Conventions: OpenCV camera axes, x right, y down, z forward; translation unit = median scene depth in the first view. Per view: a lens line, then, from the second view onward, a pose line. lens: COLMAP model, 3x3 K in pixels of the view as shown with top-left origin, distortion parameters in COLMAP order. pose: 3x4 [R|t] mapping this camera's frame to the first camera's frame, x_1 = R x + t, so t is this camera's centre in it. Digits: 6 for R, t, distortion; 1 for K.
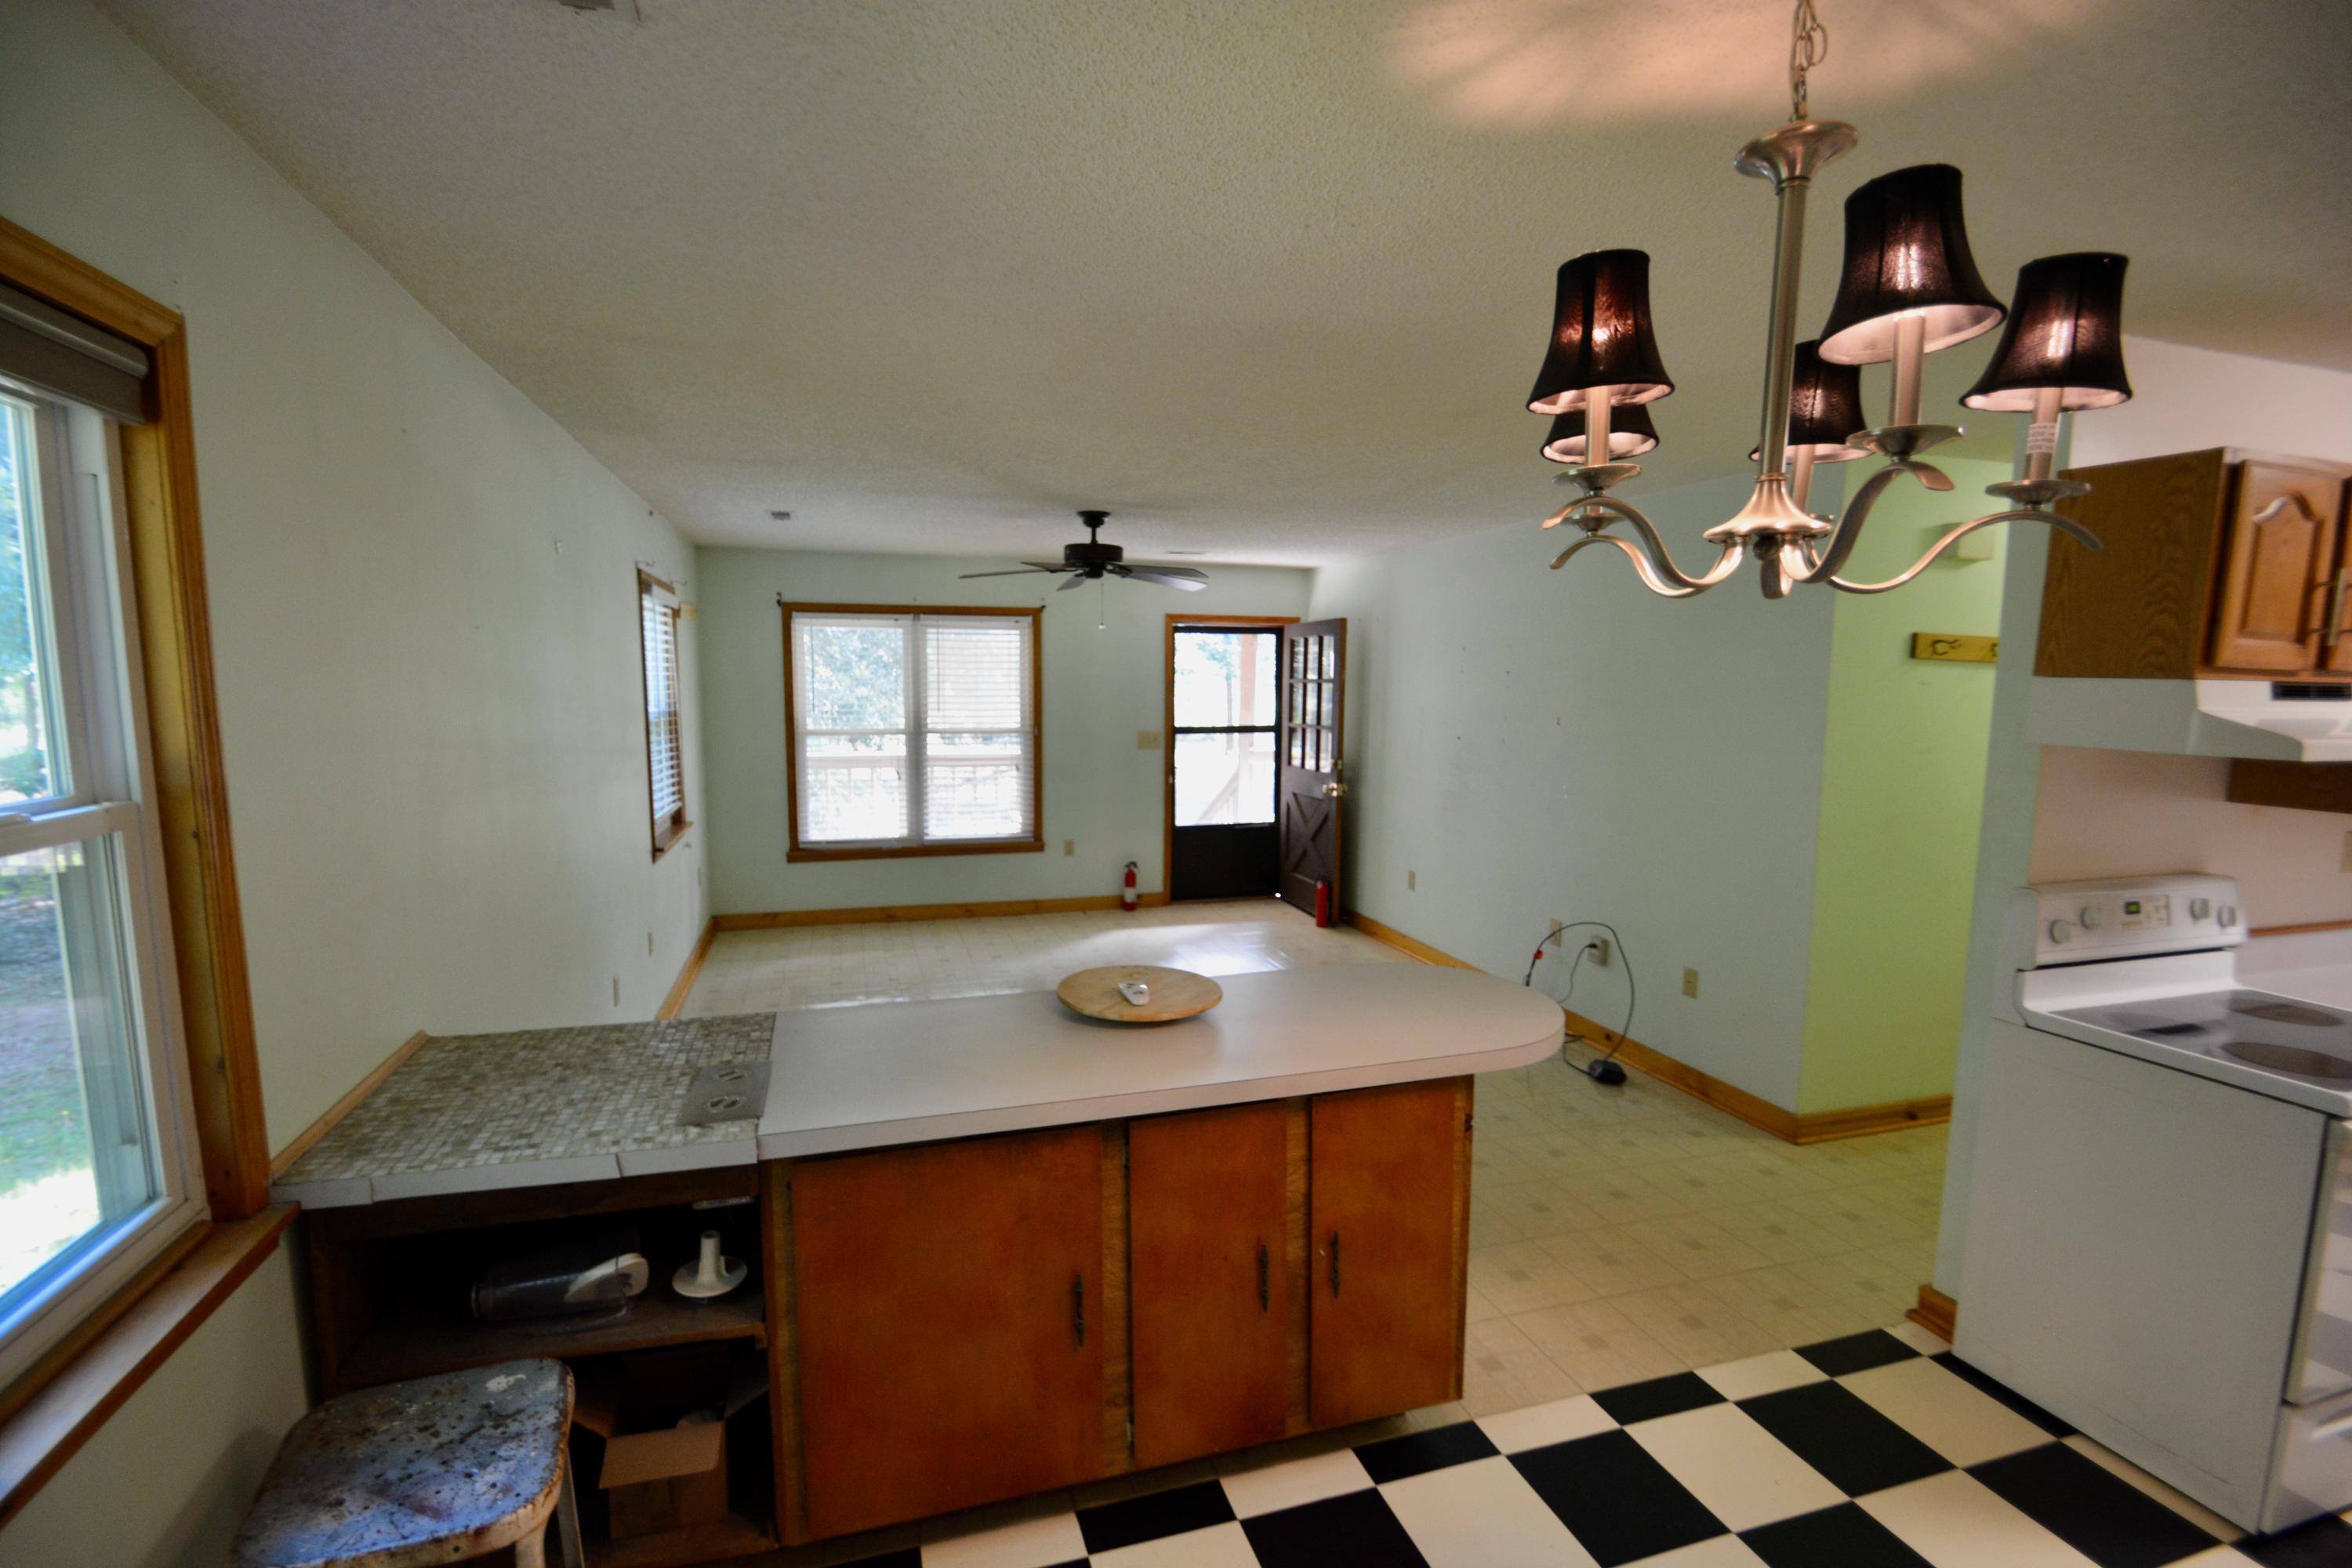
lens RADIAL K [[1038.5, 0, 1143.0], [0, 1038.5, 794.7], [0, 0, 1]] dist [-0.002272, -0.001149]
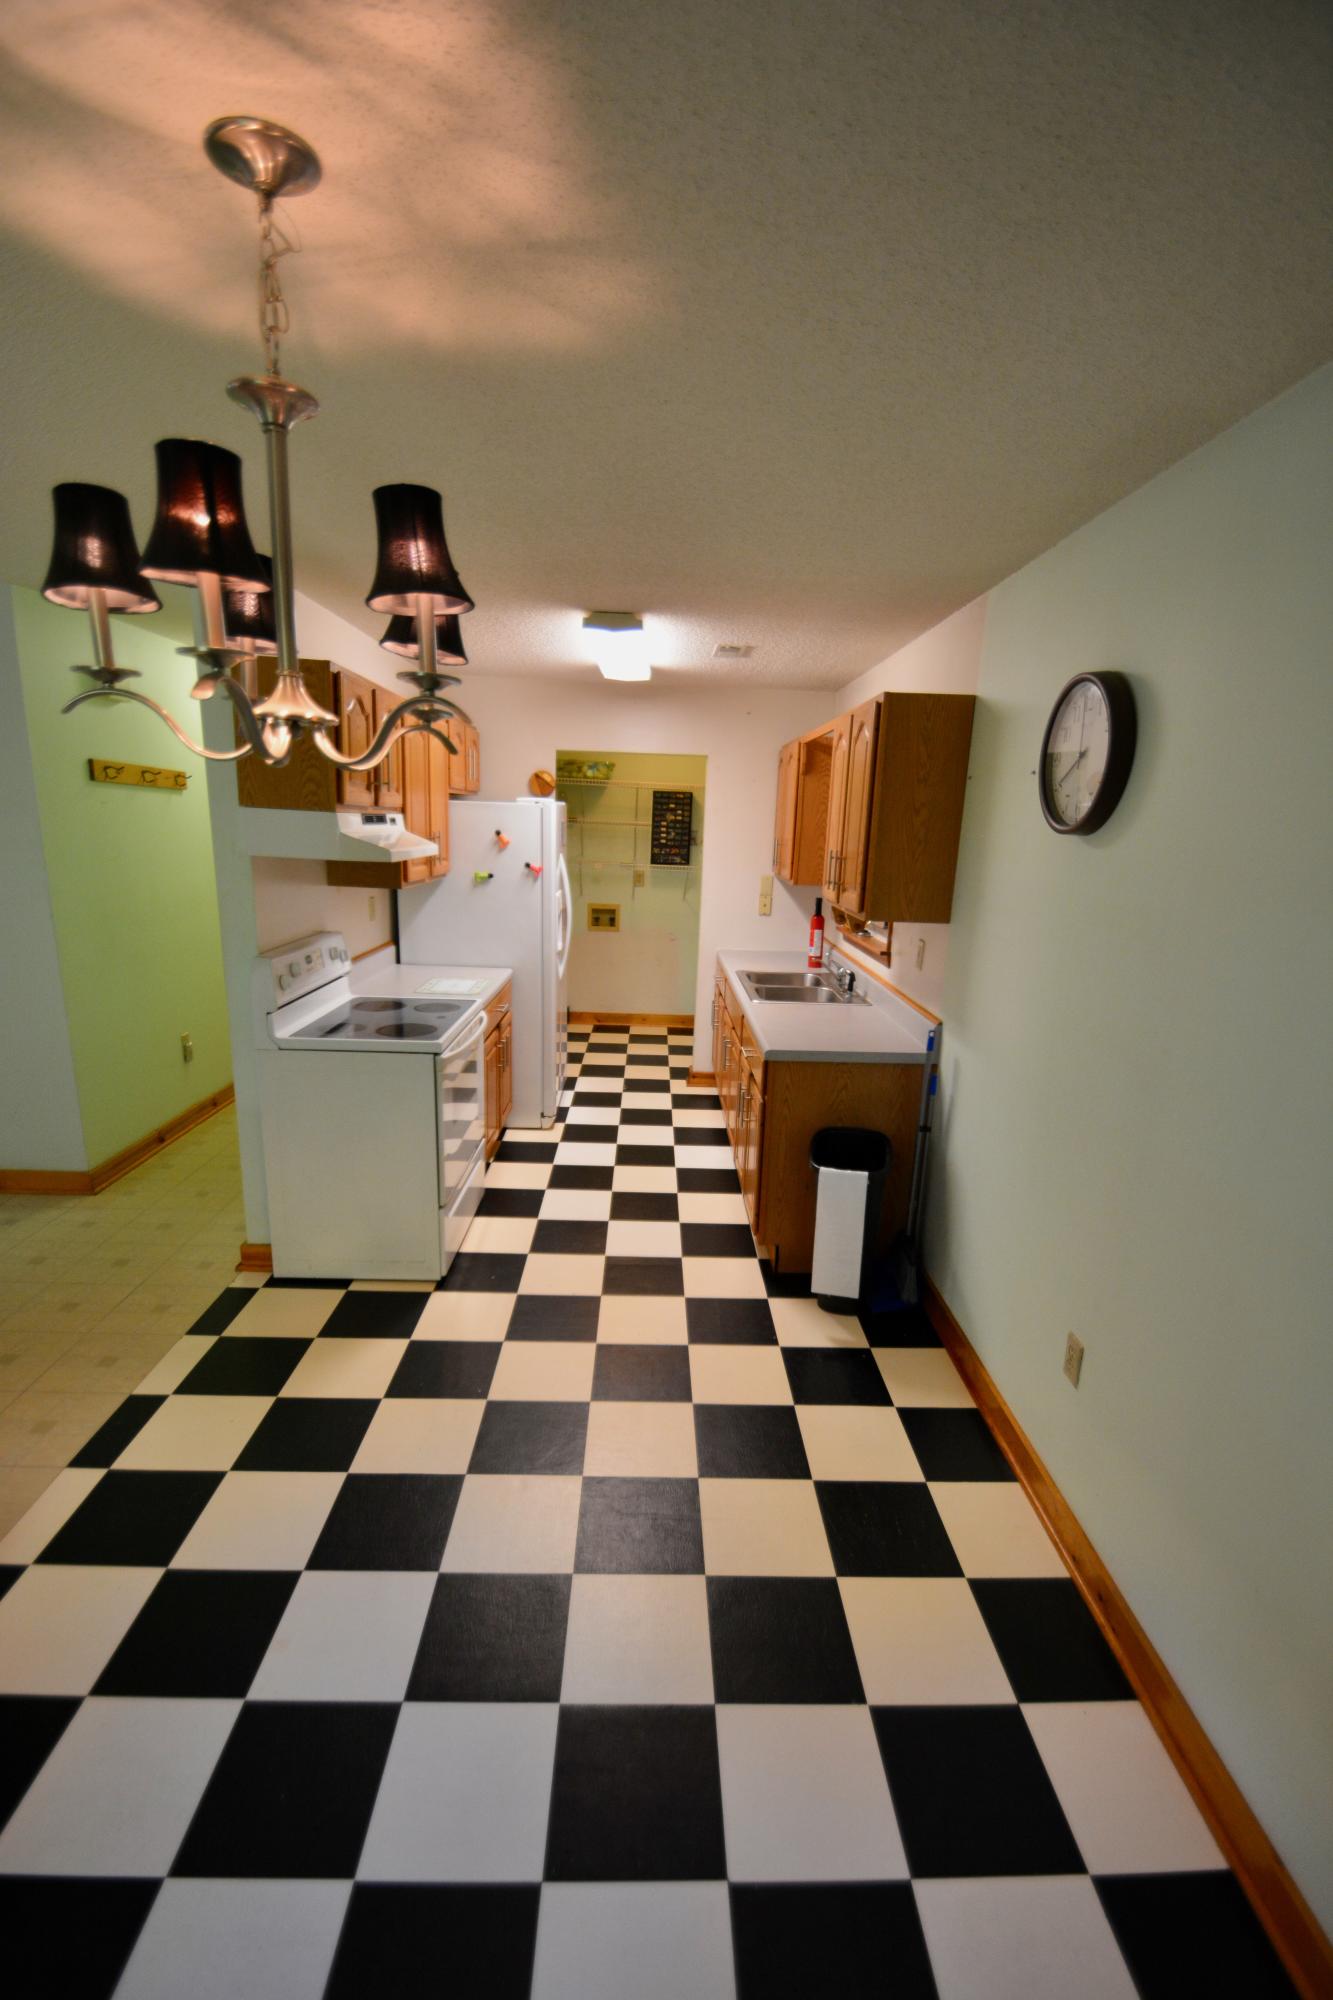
lens RADIAL K [[882.1, 0, 668.9], [0, 882.1, 1031.5], [0, 0, 1]] dist [0.009980, -0.017317]
pose [[0.267941, -0.227726, 0.936135, -0.172215], [0.071623, 0.973683, 0.216360, -0.034156], [-0.960769, 0.009077, 0.277200, 0.111188]]
